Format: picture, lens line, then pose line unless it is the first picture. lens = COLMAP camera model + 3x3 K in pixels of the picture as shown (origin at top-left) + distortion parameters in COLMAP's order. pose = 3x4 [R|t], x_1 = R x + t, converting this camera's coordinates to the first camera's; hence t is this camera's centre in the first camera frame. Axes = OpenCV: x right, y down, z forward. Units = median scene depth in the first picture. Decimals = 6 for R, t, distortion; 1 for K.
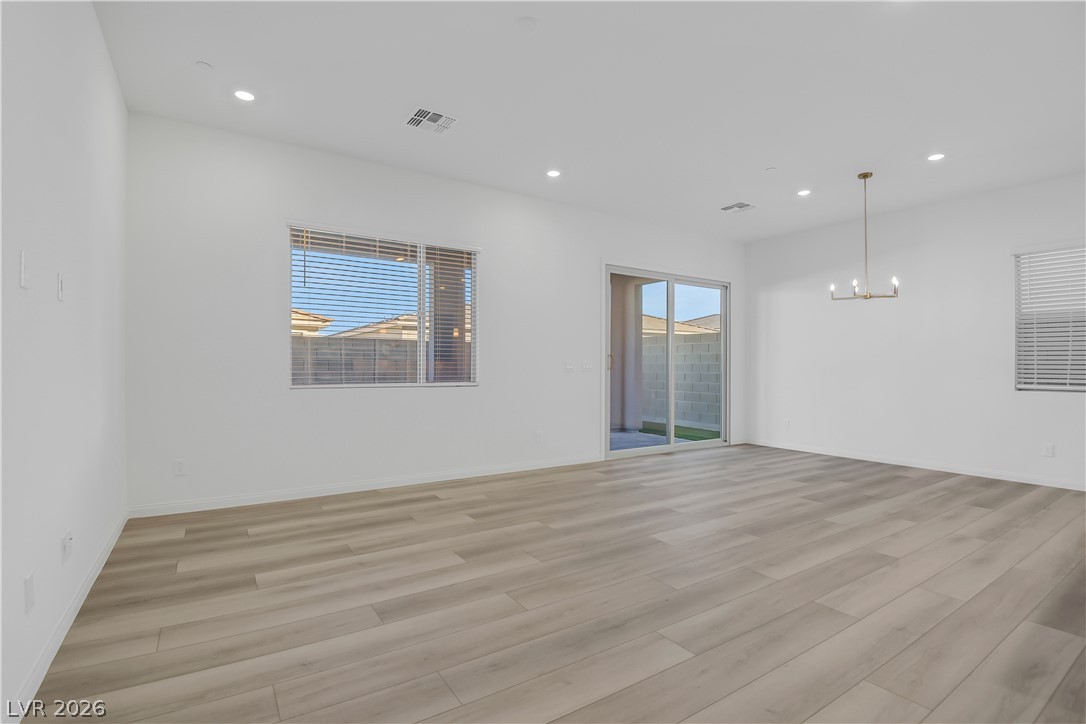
lens RADIAL K [[509.4, 0, 545.1], [0, 509.4, 368.7], [0, 0, 1]] dist [-0.027813, -0.011088]
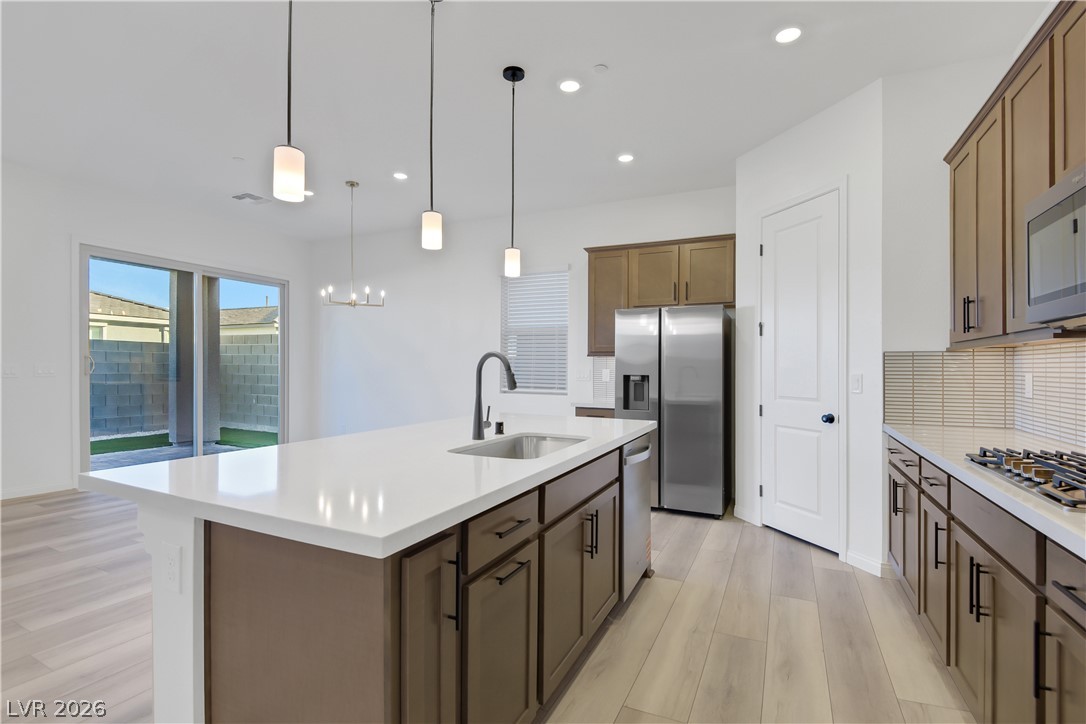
lens RADIAL K [[509.4, 0, 551.2], [0, 509.4, 371.3], [0, 0, 1]] dist [-0.027813, -0.011088]
pose [[0.845946, 0.000327, 0.533269, 0.573419], [-0.002753, 0.999989, 0.003755, -0.016632], [-0.533262, -0.004644, 0.845938, -0.103104]]
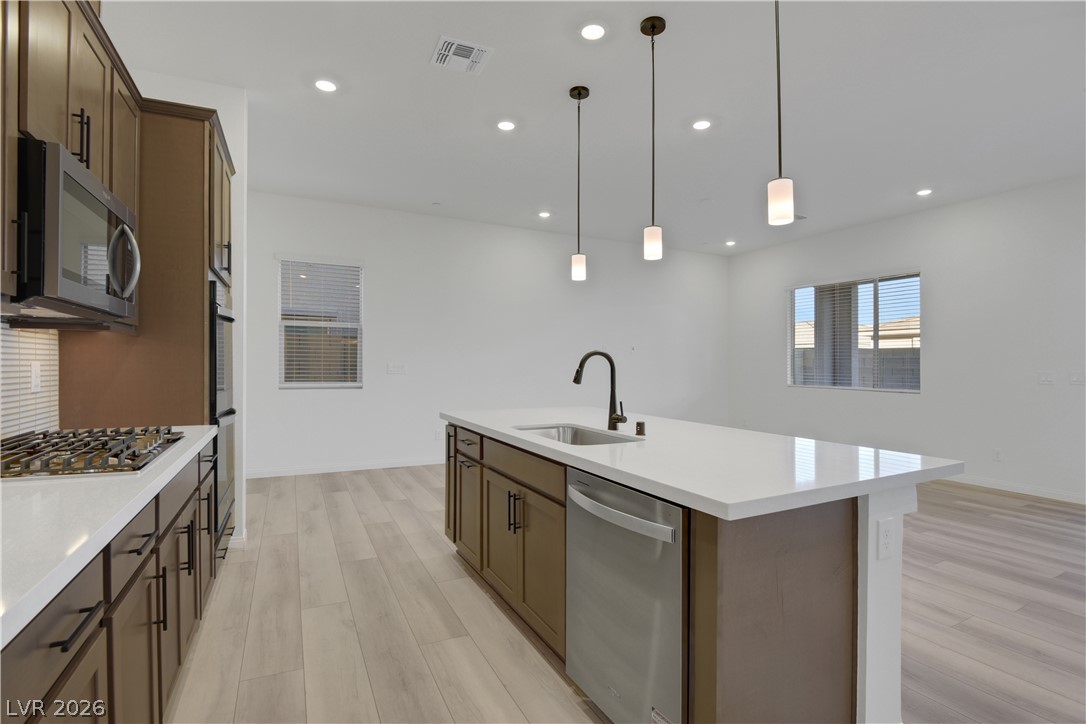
lens RADIAL K [[509.4, 0, 523.1], [0, 509.4, 362.6], [0, 0, 1]] dist [-0.027813, -0.011088]
pose [[-0.139978, -0.011266, -0.990091, 1.504871], [-0.014498, 0.999851, -0.009327, -0.014375], [0.990049, 0.013048, -0.140120, 0.424088]]
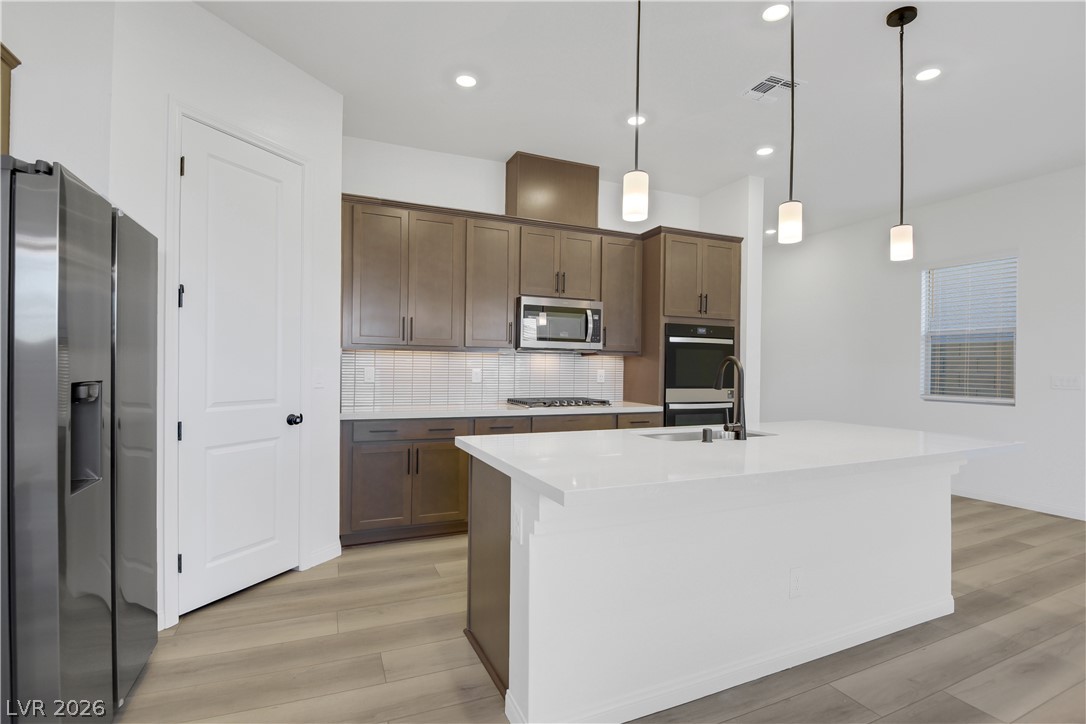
lens RADIAL K [[509.4, 0, 552.3], [0, 509.4, 366.9], [0, 0, 1]] dist [-0.027813, -0.011088]
pose [[-0.985467, -0.019074, 0.168793, 0.947674], [-0.018265, 0.999813, 0.006344, -0.025886], [-0.168883, 0.003169, -0.985631, 1.122230]]
